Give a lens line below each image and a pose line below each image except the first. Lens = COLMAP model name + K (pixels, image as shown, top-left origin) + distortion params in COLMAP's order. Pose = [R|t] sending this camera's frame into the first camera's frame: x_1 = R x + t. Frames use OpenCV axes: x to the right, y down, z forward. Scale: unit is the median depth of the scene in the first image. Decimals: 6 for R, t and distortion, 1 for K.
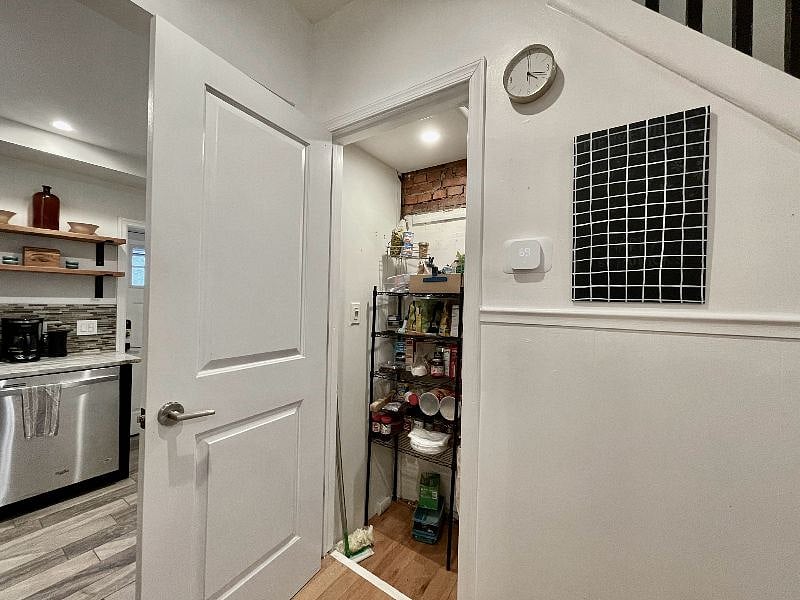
lens RADIAL K [[319.8, 0, 400.3], [0, 319.8, 301.2], [0, 0, 1]] dist [0.000288, -0.000794]
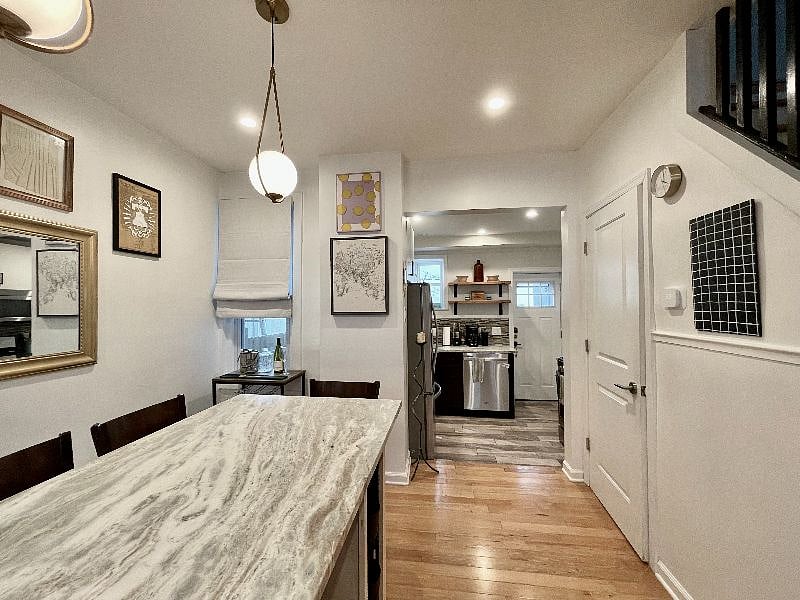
lens RADIAL K [[319.8, 0, 395.5], [0, 319.8, 303.1], [0, 0, 1]] dist [0.000288, -0.000794]
pose [[0.422597, -0.032834, -0.905723, 0.487290], [0.017016, 0.999455, -0.028293, -0.040237], [0.906158, -0.003456, 0.422925, -0.328433]]
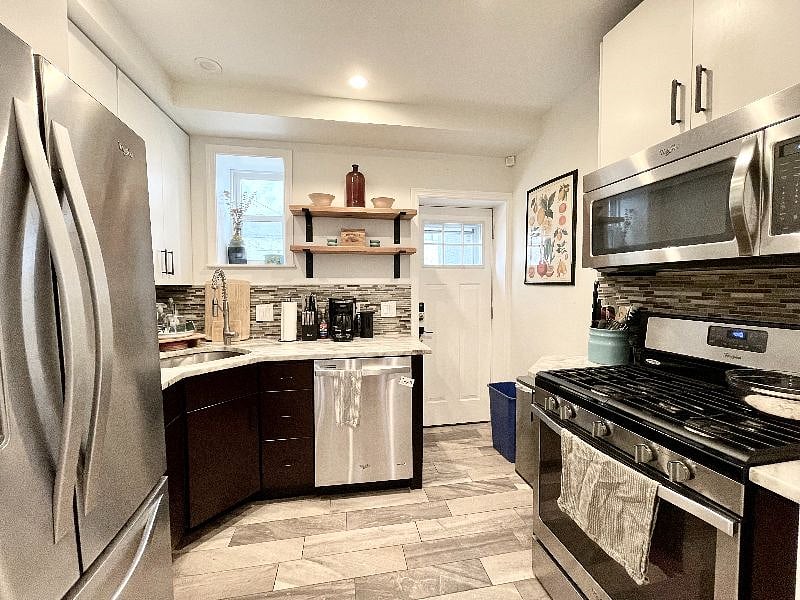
lens RADIAL K [[319.8, 0, 398.2], [0, 319.8, 297.1], [0, 0, 1]] dist [0.000288, -0.000794]
pose [[0.697424, 0.007685, -0.716617, -0.299071], [0.013648, 0.999619, 0.024002, 0.026175], [0.716529, -0.026520, 0.697053, 0.389954]]
